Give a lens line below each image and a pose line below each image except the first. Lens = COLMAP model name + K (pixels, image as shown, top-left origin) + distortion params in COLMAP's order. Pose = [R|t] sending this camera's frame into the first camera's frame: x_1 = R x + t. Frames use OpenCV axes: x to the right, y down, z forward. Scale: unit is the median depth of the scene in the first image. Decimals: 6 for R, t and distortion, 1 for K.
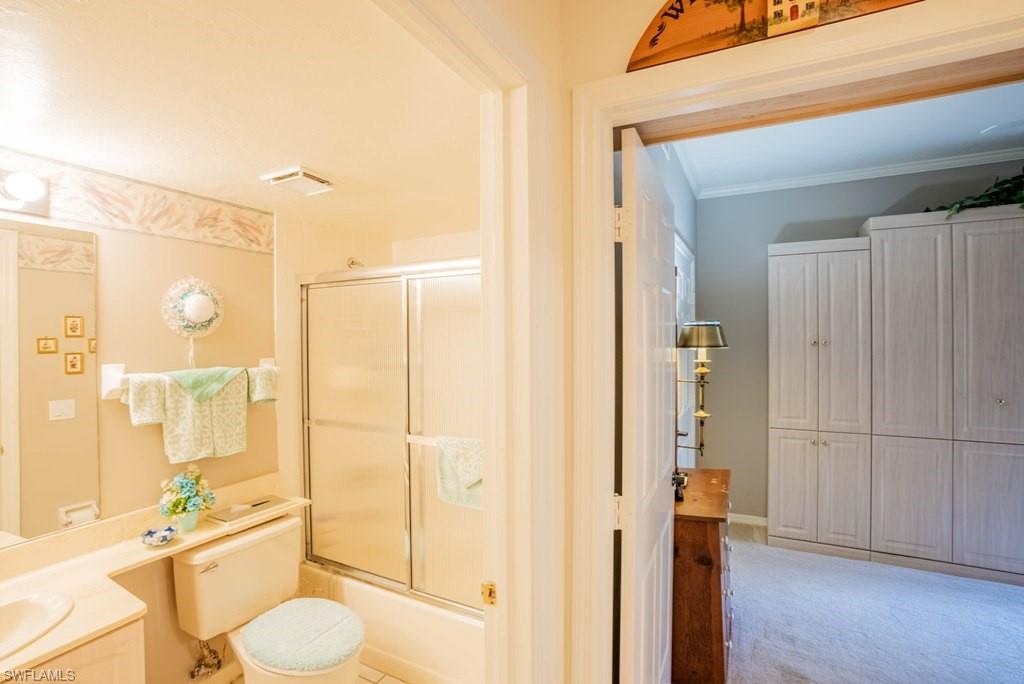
lens RADIAL K [[473.9, 0, 514.2], [0, 473.9, 339.8], [0, 0, 1]] dist [-0.064819, 0.024253]
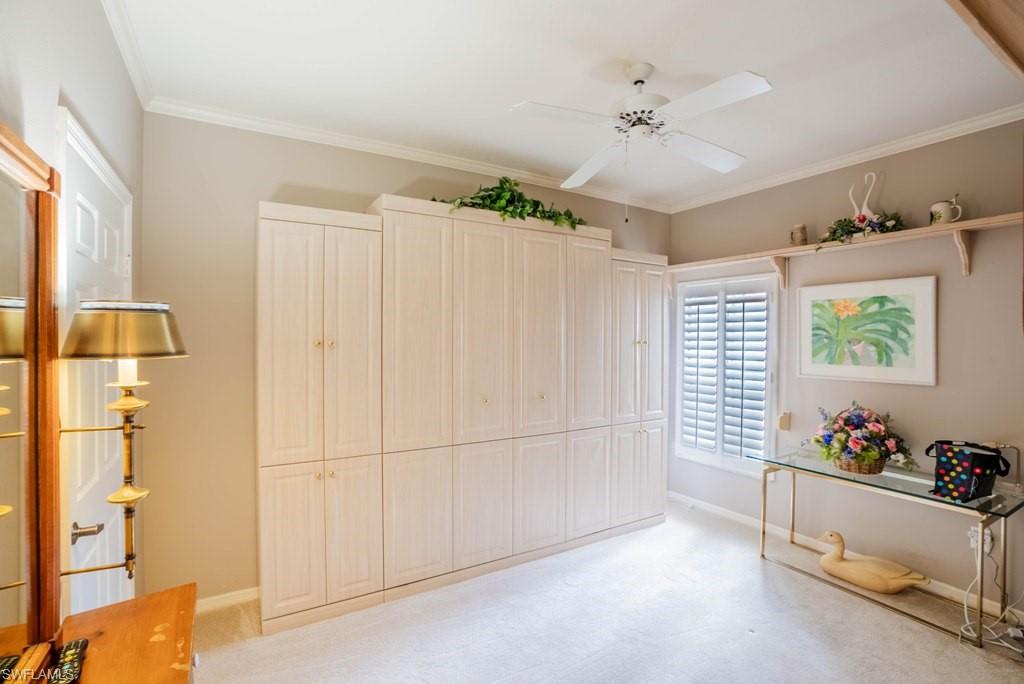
lens RADIAL K [[473.9, 0, 514.2], [0, 473.9, 339.8], [0, 0, 1]] dist [-0.064819, 0.024253]
pose [[0.522420, 0.001828, 0.852686, 0.160688], [-0.004919, 0.999988, 0.000870, -0.002261], [-0.852674, -0.004648, 0.522423, 0.323218]]
